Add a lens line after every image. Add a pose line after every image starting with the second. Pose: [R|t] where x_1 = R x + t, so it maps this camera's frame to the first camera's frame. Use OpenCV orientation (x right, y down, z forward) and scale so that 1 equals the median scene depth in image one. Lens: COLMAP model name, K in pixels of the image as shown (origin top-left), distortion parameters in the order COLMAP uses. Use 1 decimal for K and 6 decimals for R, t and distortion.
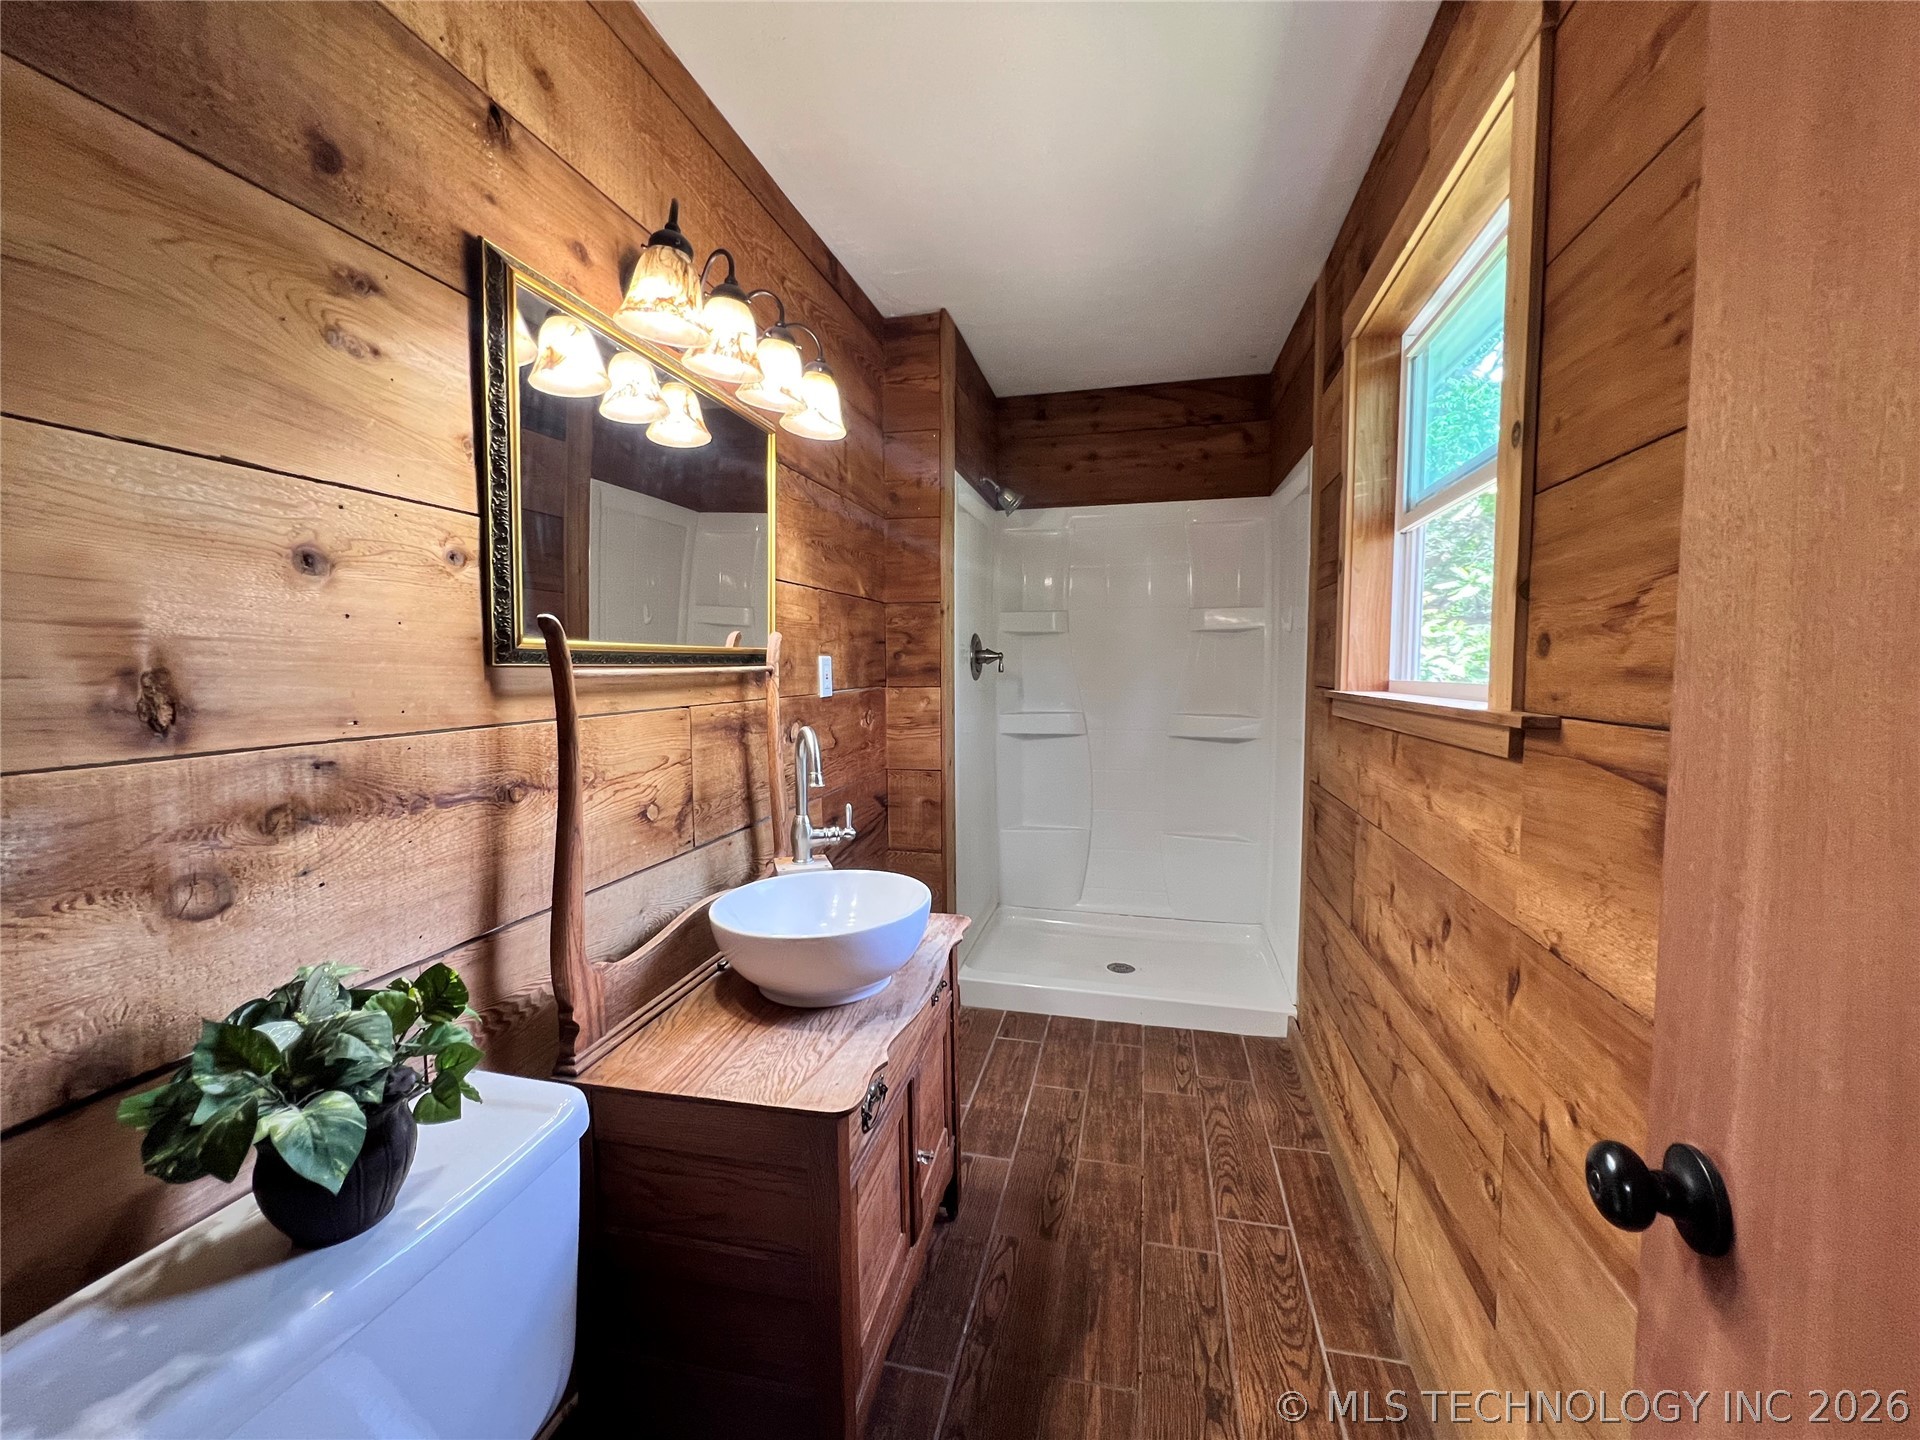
lens RADIAL K [[771.6, 0, 957.9], [0, 771.6, 712.9], [0, 0, 1]] dist [-0.002866, 0.001085]
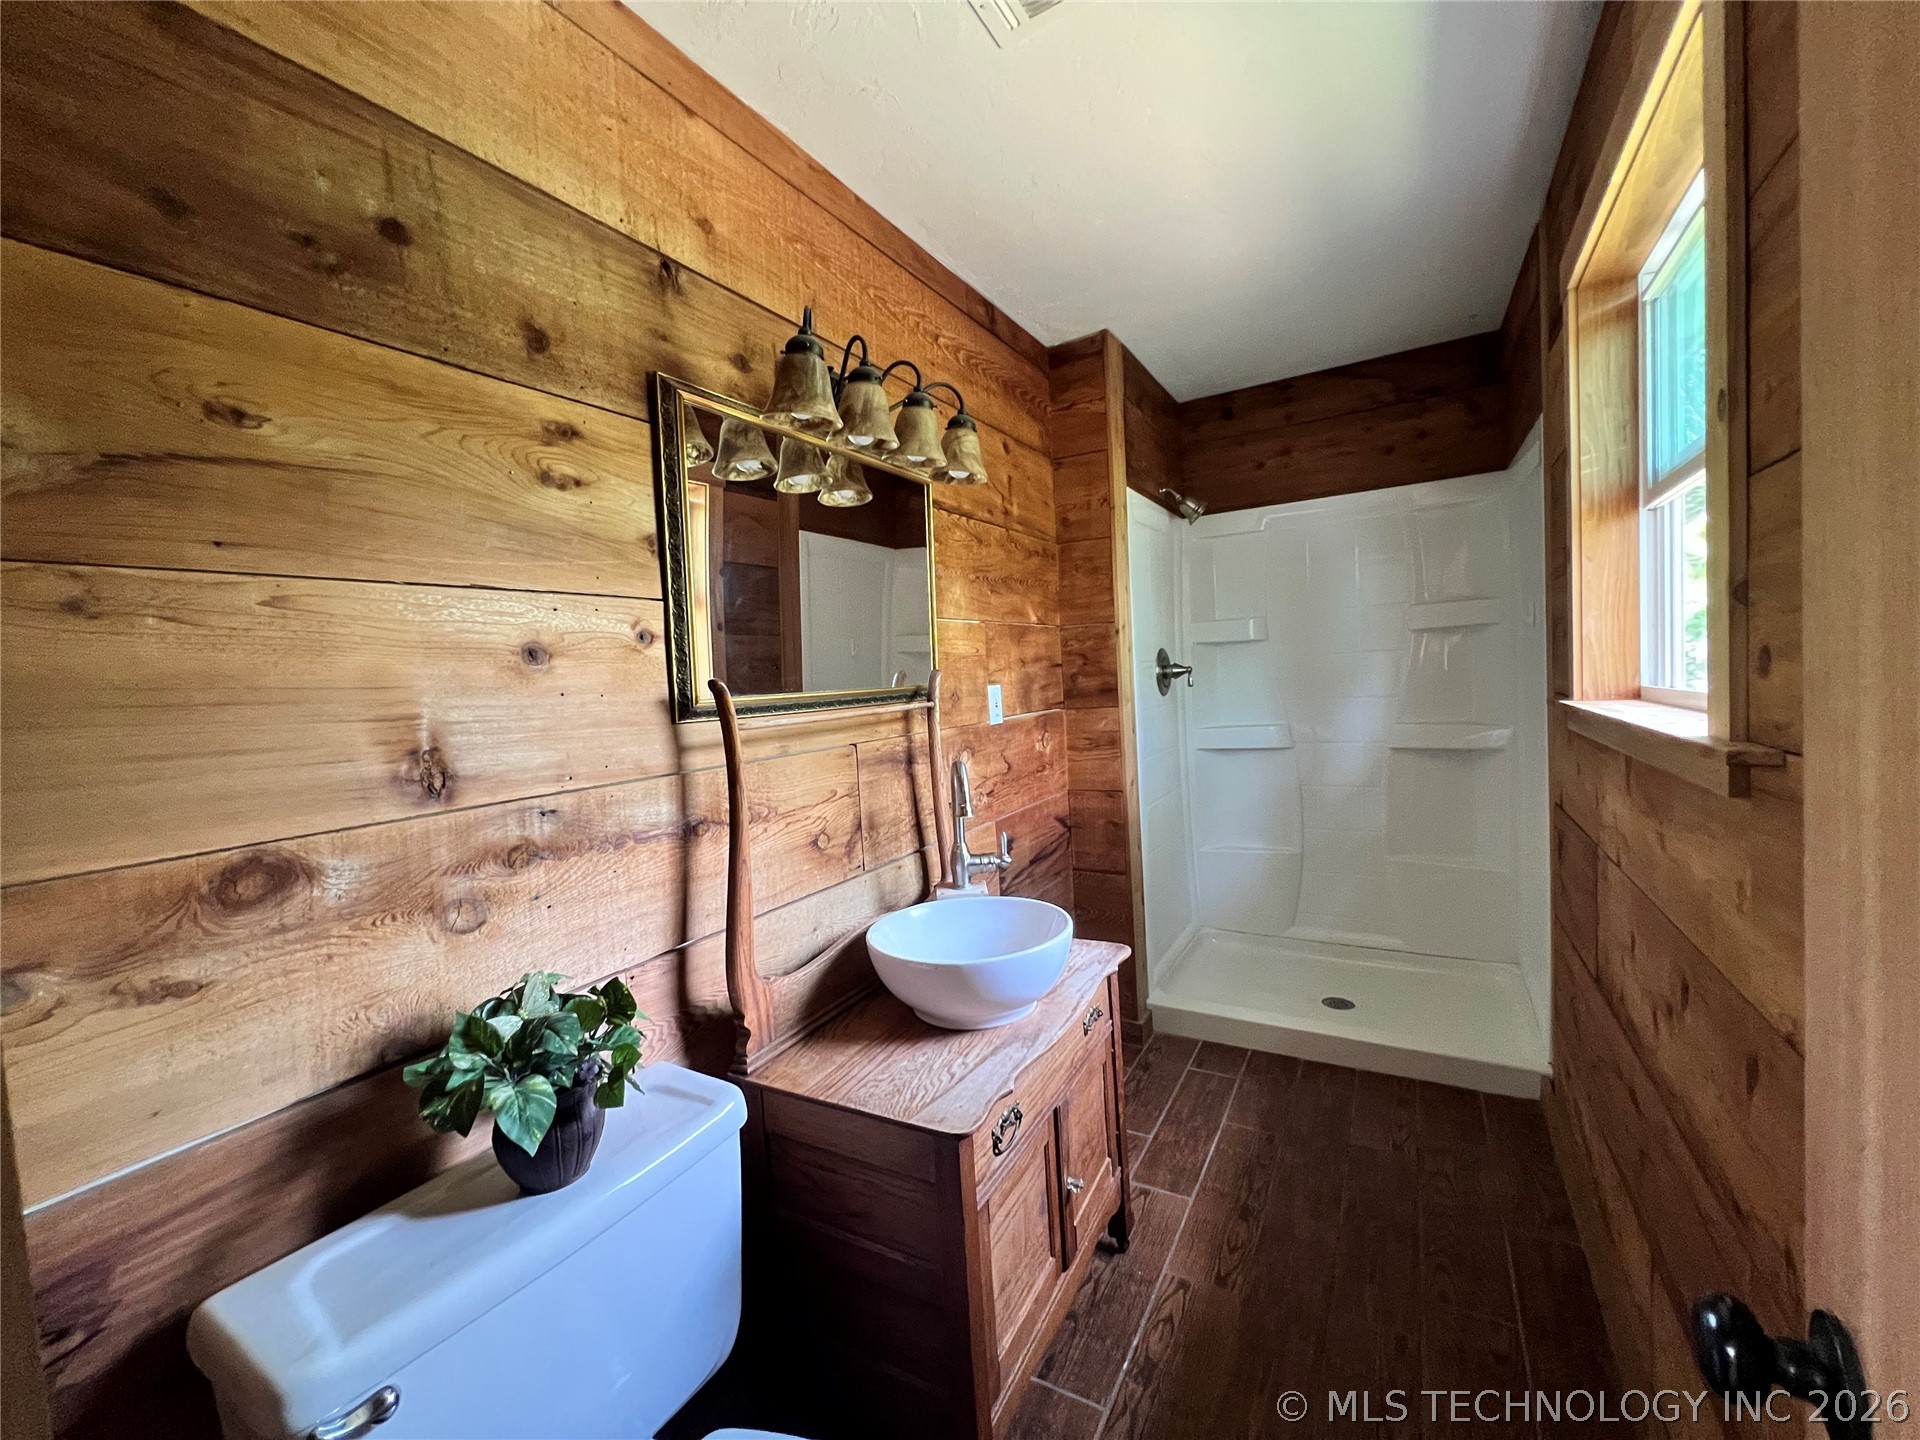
lens RADIAL K [[771.6, 0, 957.9], [0, 771.6, 712.9], [0, 0, 1]] dist [-0.002866, 0.001085]
pose [[0.956977, -0.035805, -0.287946, 0.131018], [0.033024, 0.999349, -0.014513, -0.037117], [0.288278, 0.004380, 0.957537, -0.018741]]
